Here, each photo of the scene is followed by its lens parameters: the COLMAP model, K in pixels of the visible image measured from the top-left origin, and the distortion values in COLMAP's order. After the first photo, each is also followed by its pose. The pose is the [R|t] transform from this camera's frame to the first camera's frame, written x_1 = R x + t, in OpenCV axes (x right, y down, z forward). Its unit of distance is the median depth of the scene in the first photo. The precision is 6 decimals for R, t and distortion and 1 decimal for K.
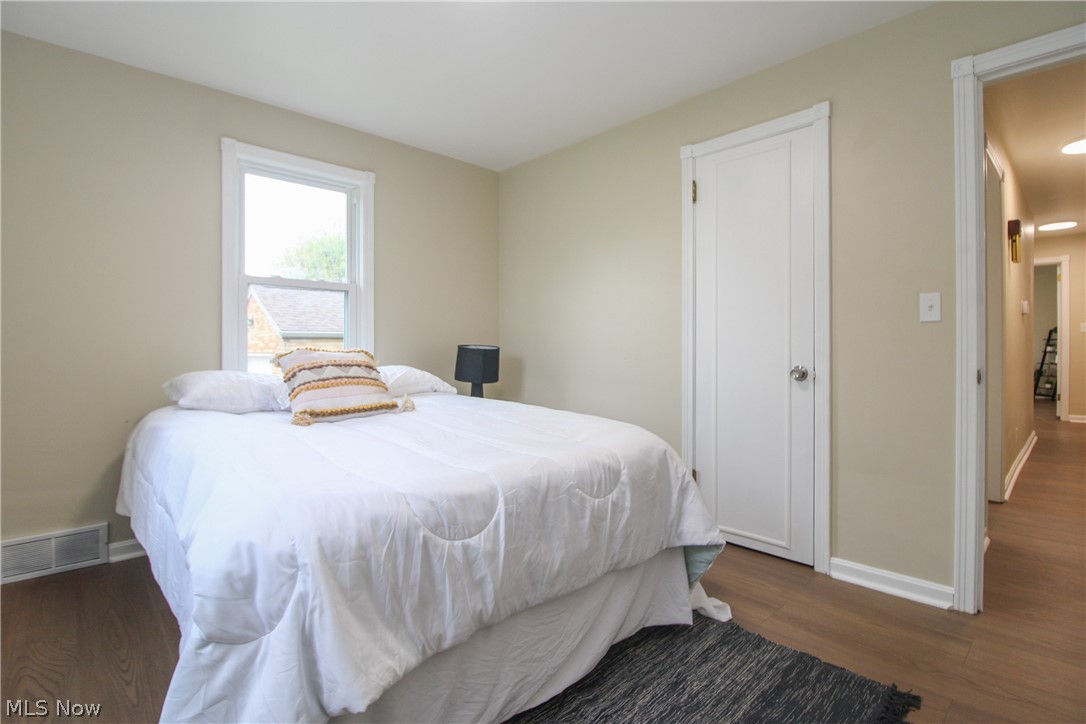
lens RADIAL K [[517.0, 0, 545.7], [0, 517.0, 343.9], [0, 0, 1]] dist [-0.003401, -0.001278]
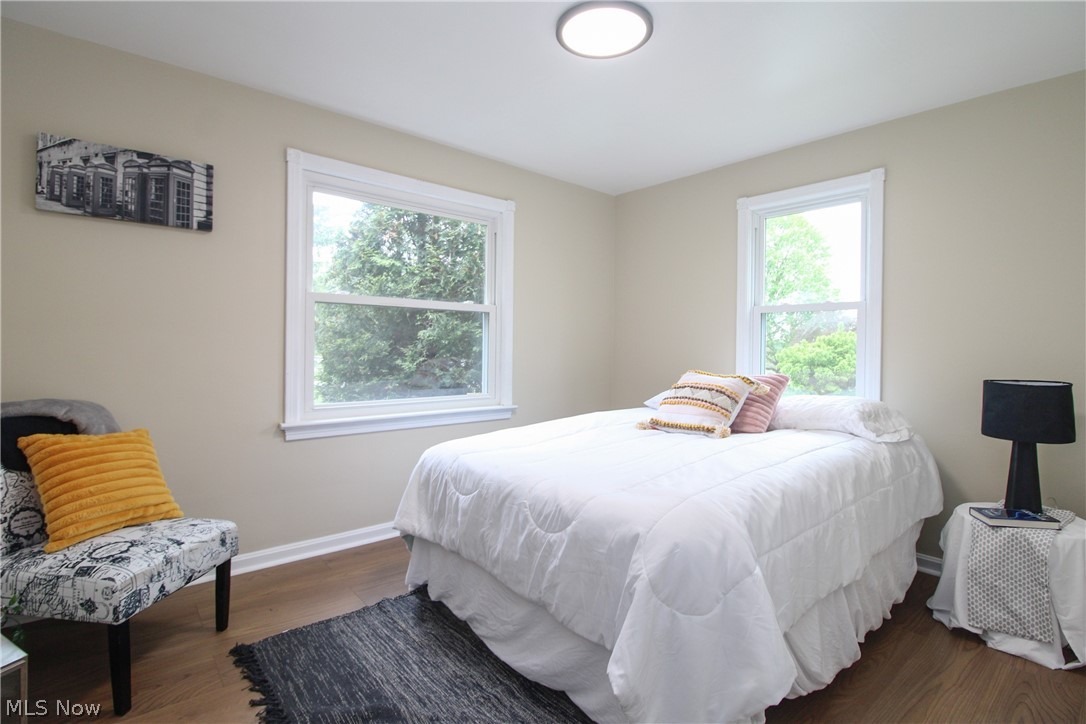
lens RADIAL K [[517.0, 0, 545.7], [0, 517.0, 343.9], [0, 0, 1]] dist [-0.003401, -0.001278]
pose [[-0.039676, 0.000670, -0.999212, 1.082499], [-0.009549, 0.999954, 0.001050, -0.076094], [0.999167, 0.009583, -0.039668, 0.980663]]
